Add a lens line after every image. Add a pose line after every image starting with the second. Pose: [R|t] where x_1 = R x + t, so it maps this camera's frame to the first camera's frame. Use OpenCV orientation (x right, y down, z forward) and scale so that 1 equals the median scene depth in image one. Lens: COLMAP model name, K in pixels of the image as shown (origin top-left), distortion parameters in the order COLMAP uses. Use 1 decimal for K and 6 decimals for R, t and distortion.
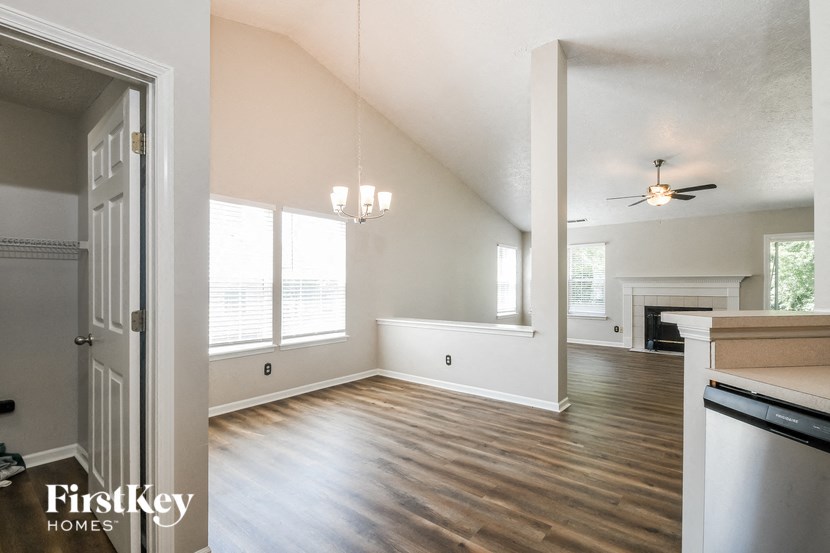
lens RADIAL K [[387.1, 0, 416.1], [0, 387.1, 284.1], [0, 0, 1]] dist [0.020439, 0.000071]
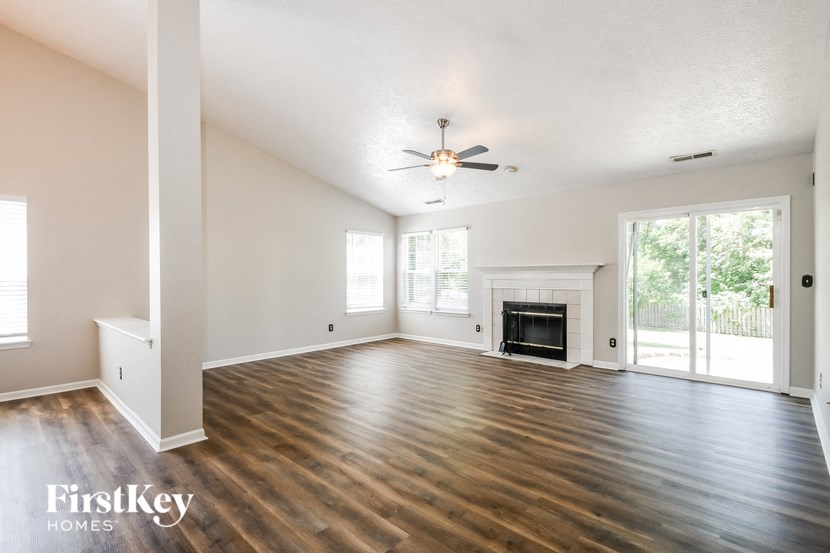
lens RADIAL K [[385.4, 0, 415.0], [0, 385.4, 276.5], [0, 0, 1]] dist [0.000352, -0.000192]
pose [[0.998086, -0.004586, -0.061677, 0.612537], [0.004696, 0.999988, 0.001640, 0.000635], [0.061669, -0.001927, 0.998095, 0.212355]]
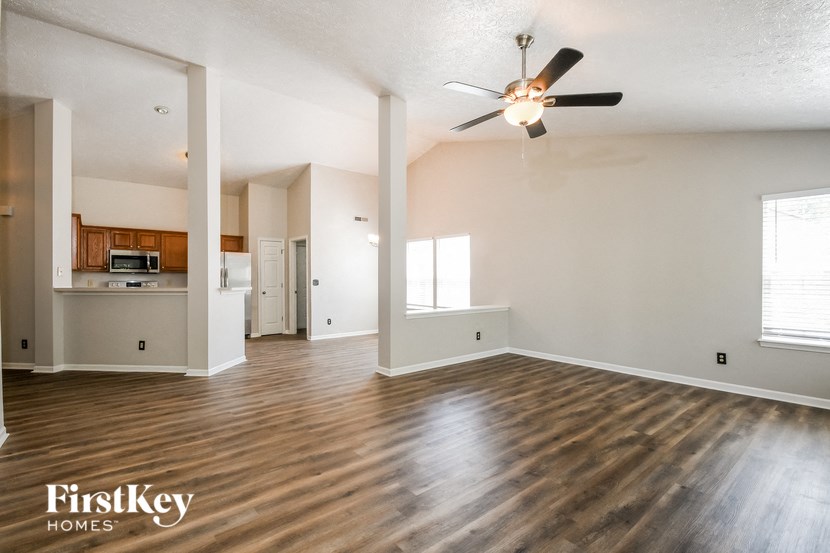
lens RADIAL K [[385.4, 0, 415.0], [0, 385.4, 276.5], [0, 0, 1]] dist [0.000352, -0.000192]
pose [[-0.182794, -0.004905, -0.983139, 1.150829], [0.004124, 0.999975, -0.005756, 0.001466], [0.983143, -0.005107, -0.182769, 0.947732]]
